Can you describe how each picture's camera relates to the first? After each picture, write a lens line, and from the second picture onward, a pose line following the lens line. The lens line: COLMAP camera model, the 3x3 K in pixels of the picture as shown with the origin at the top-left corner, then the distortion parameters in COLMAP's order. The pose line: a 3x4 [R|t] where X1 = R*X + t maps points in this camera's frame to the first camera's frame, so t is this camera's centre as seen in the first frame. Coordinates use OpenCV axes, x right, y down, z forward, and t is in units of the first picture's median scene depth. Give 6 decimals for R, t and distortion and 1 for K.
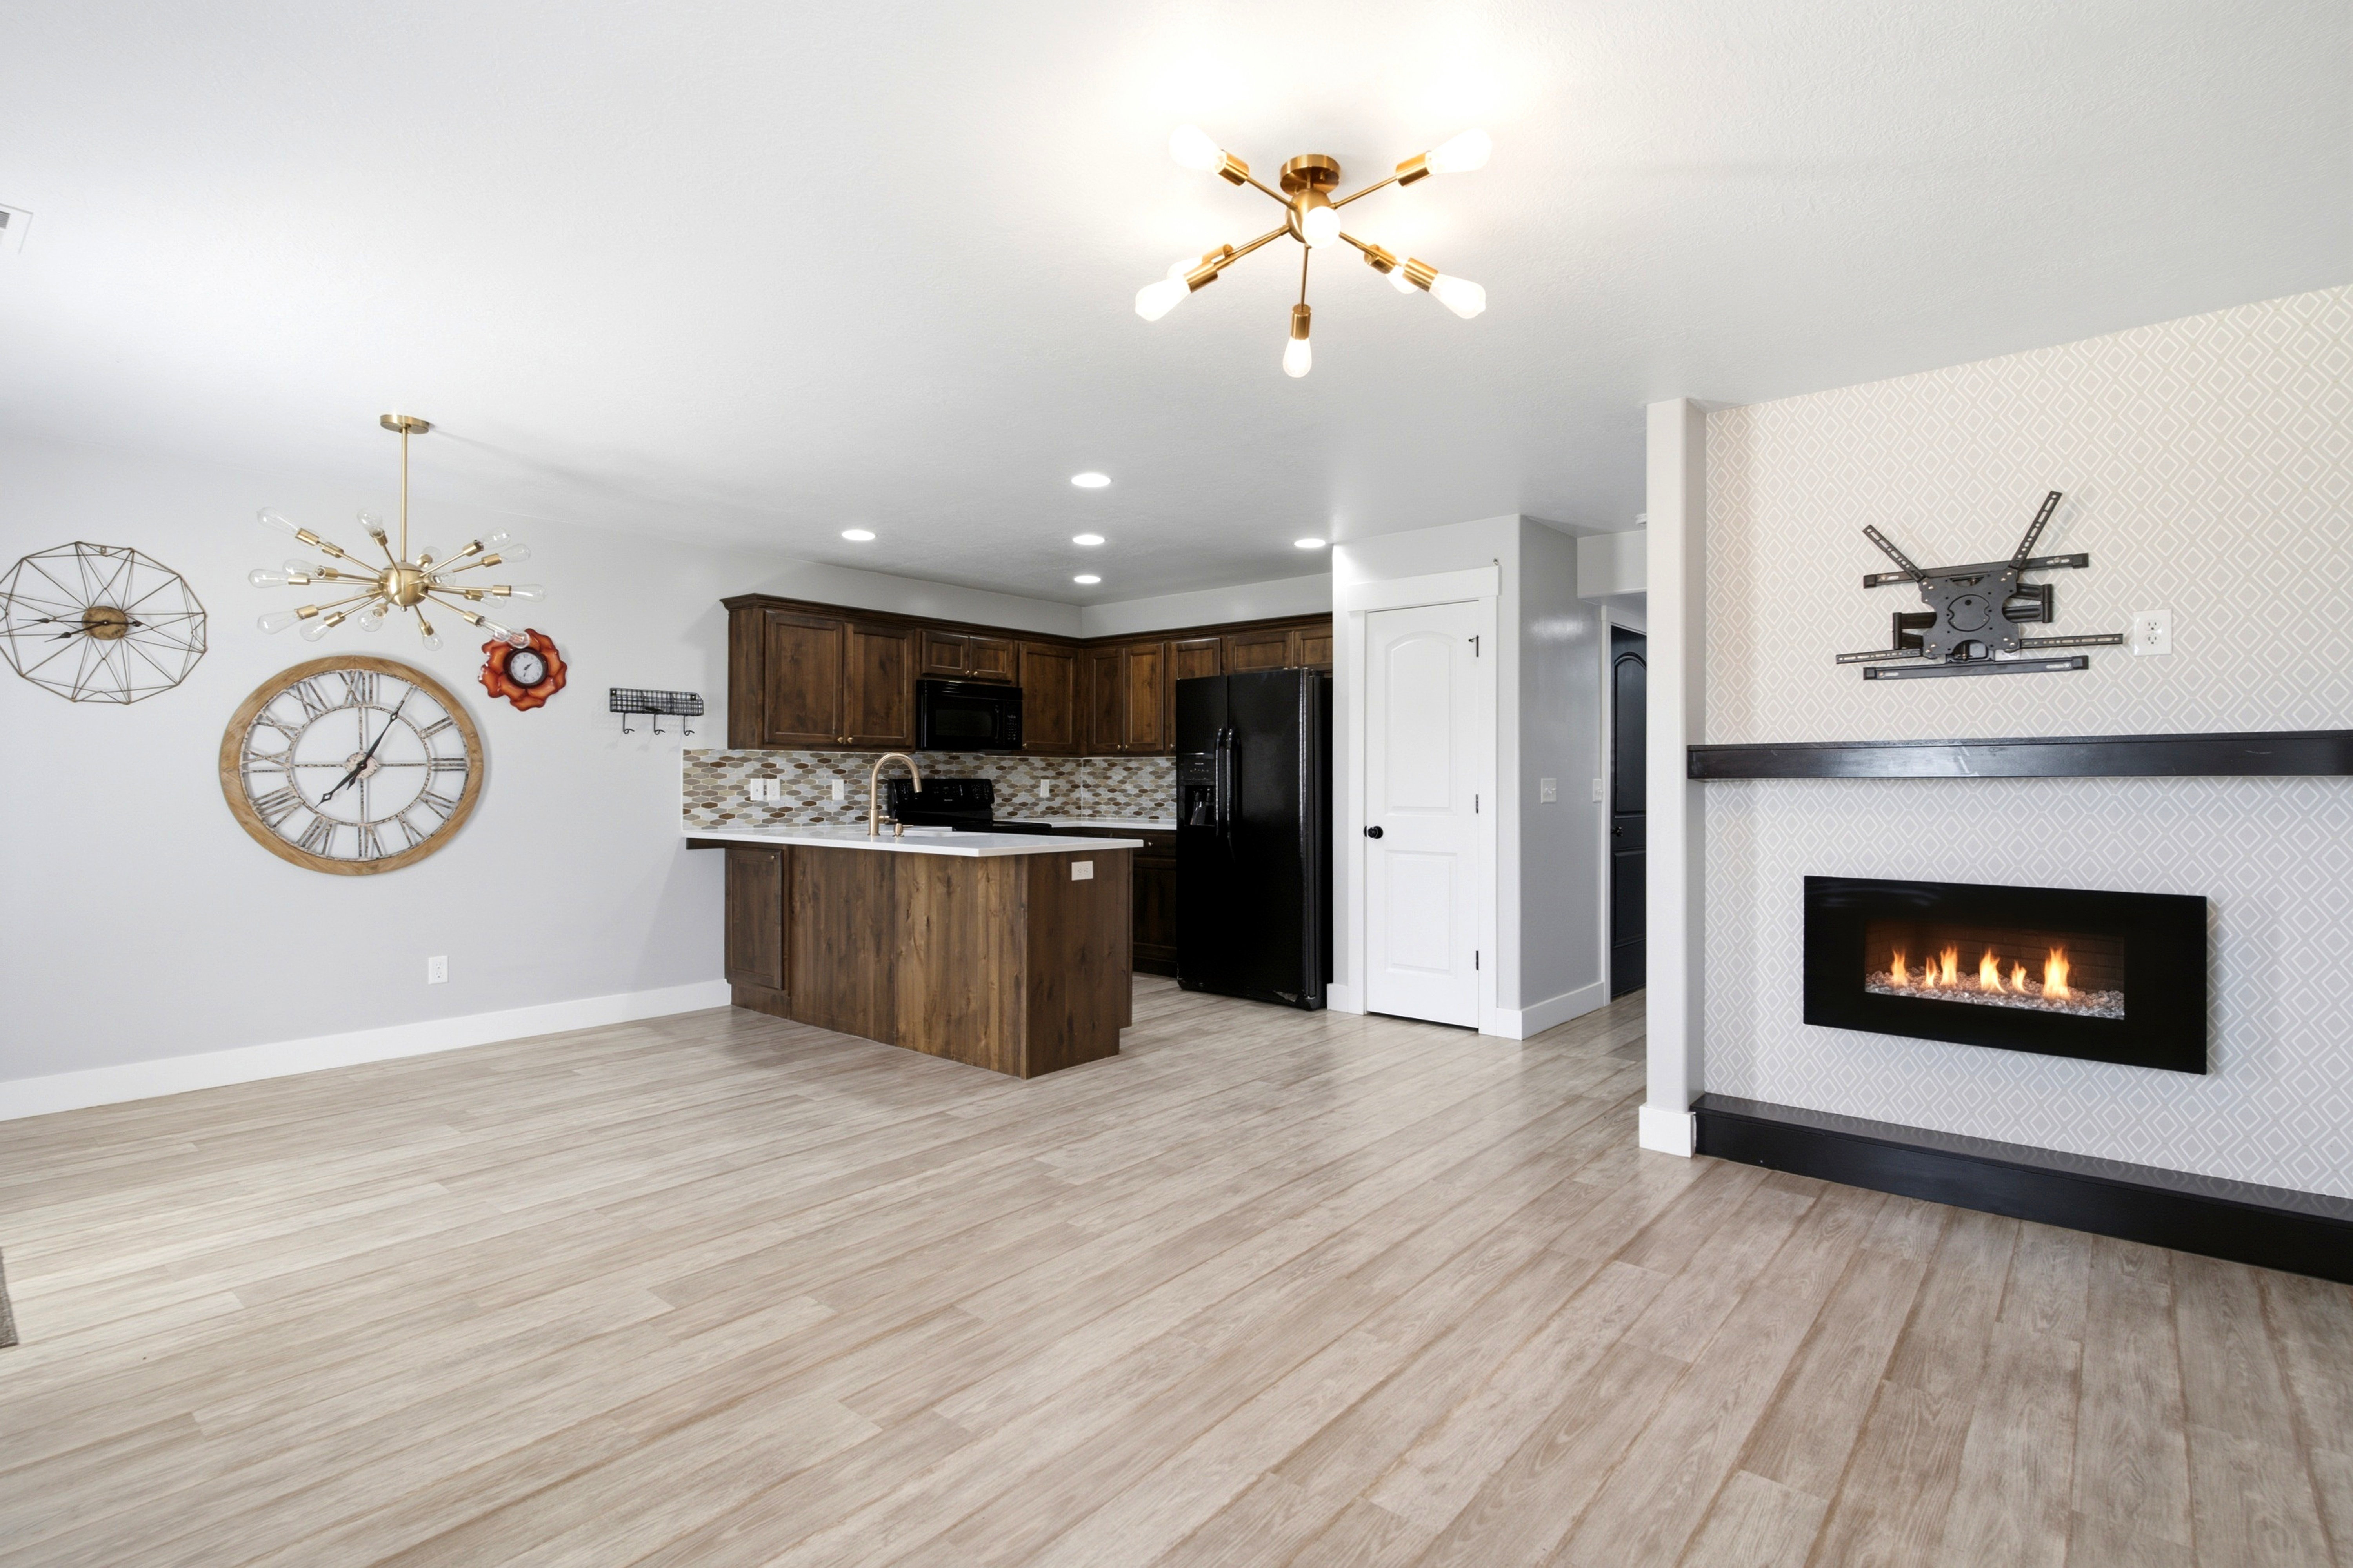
lens RADIAL K [[1134.5, 0, 1187.1], [0, 1134.5, 767.4], [0, 0, 1]] dist [0.001538, -0.001096]
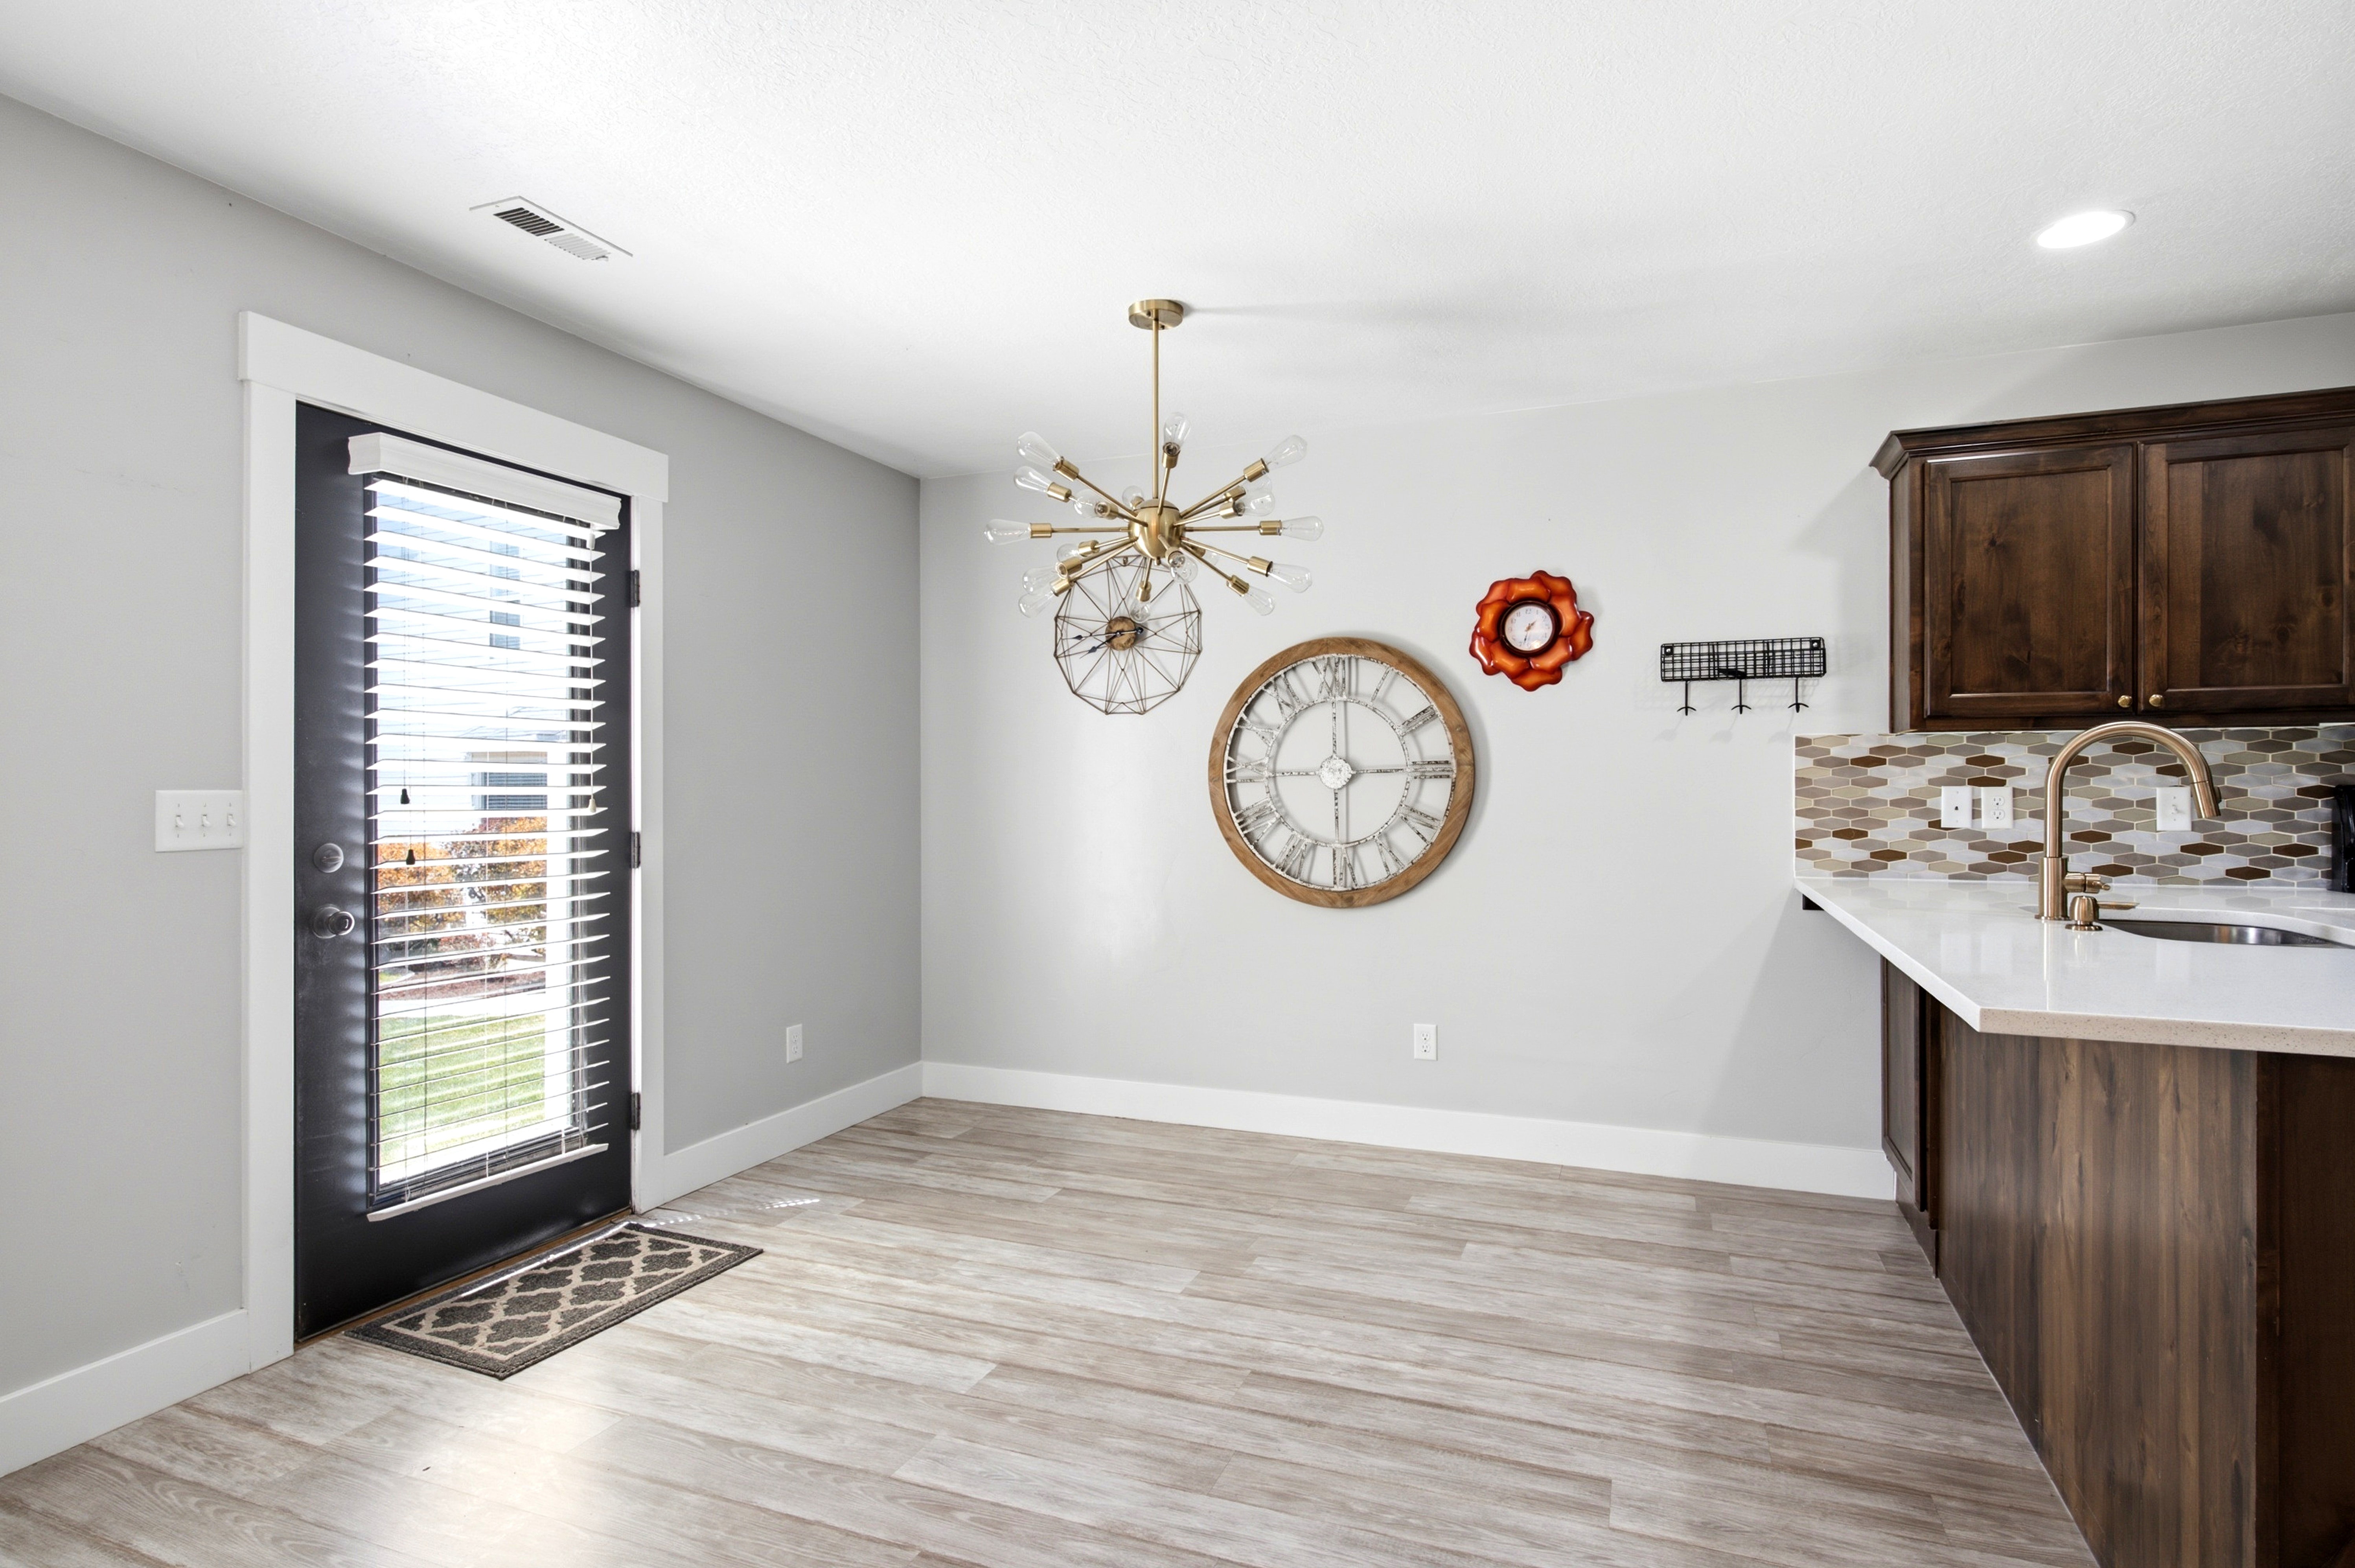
lens RADIAL K [[1212.9, 0, 1169.2], [0, 1212.9, 790.2], [0, 0, 1]] dist [0.001223, -0.000607]
pose [[0.304357, -0.002543, -0.952555, 0.057904], [0.012412, 0.999922, 0.001296, 0.007873], [0.952477, -0.012217, 0.304365, 0.608844]]
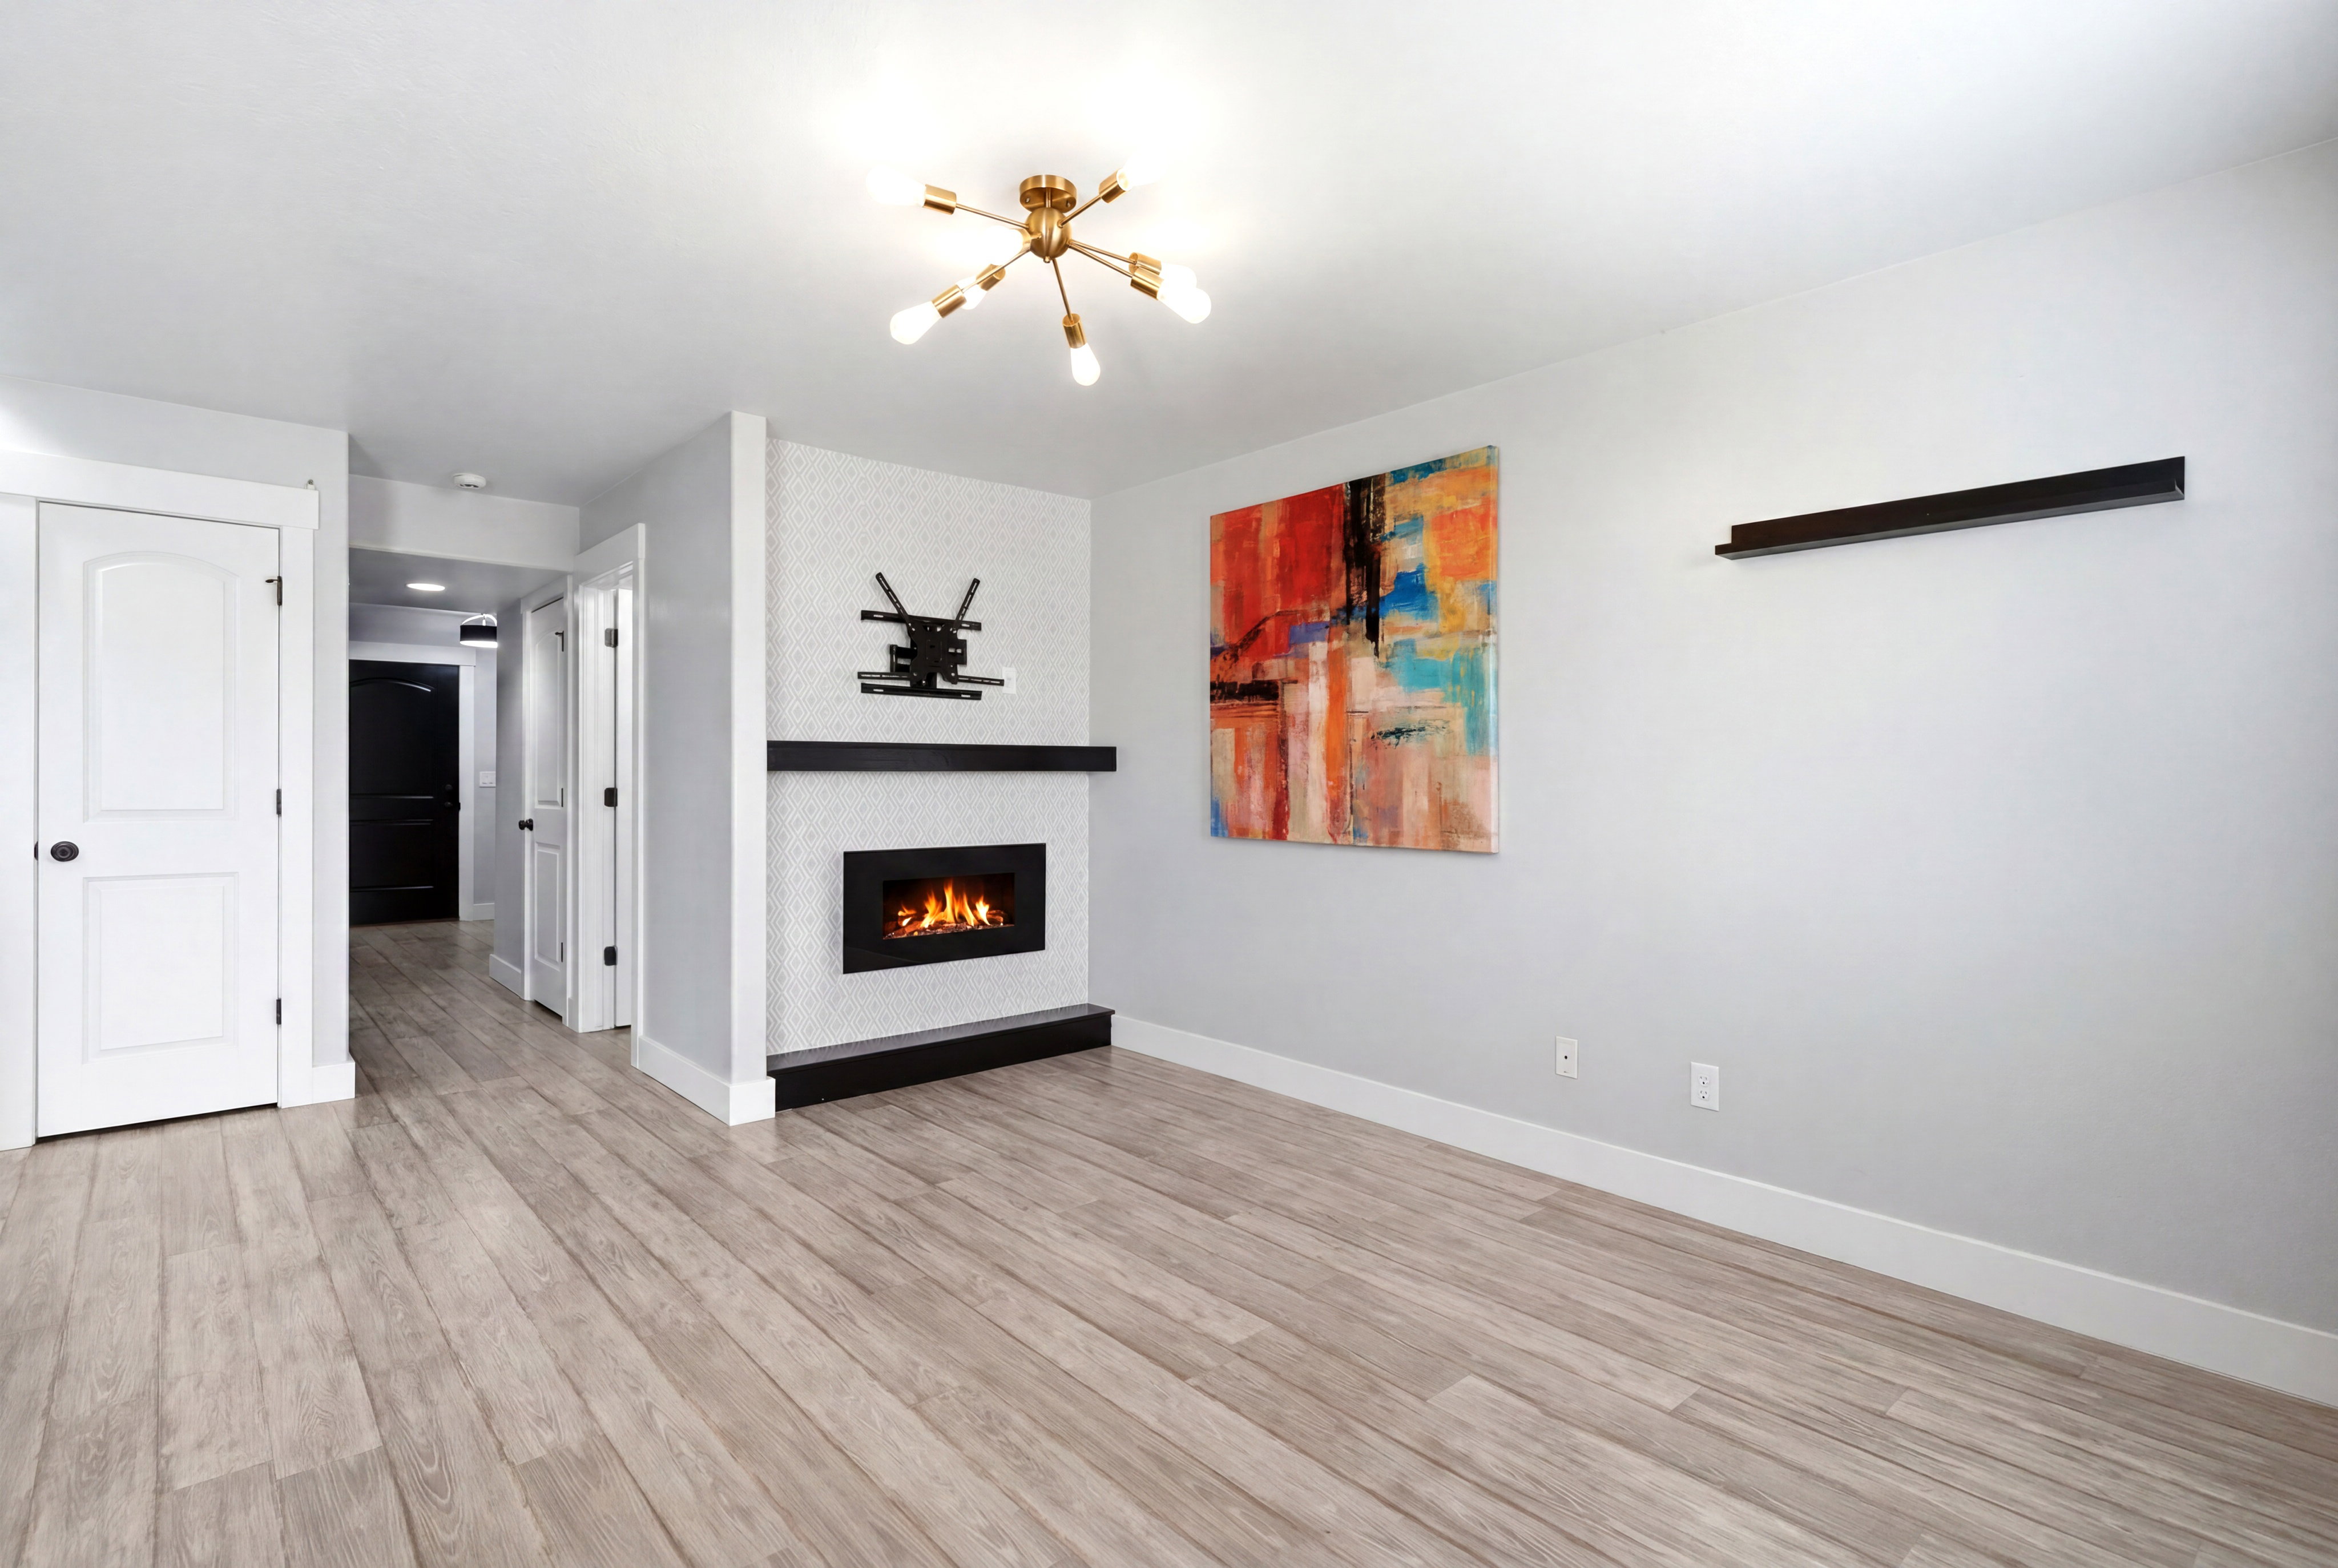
lens RADIAL K [[1127.4, 0, 1154.1], [0, 1127.4, 778.0], [0, 0, 1]] dist [0.001538, -0.001096]
pose [[0.160279, -0.003857, 0.987064, -0.426001], [-0.015166, 0.999865, 0.006370, 0.002800], [-0.986955, -0.015991, 0.160199, 0.348457]]
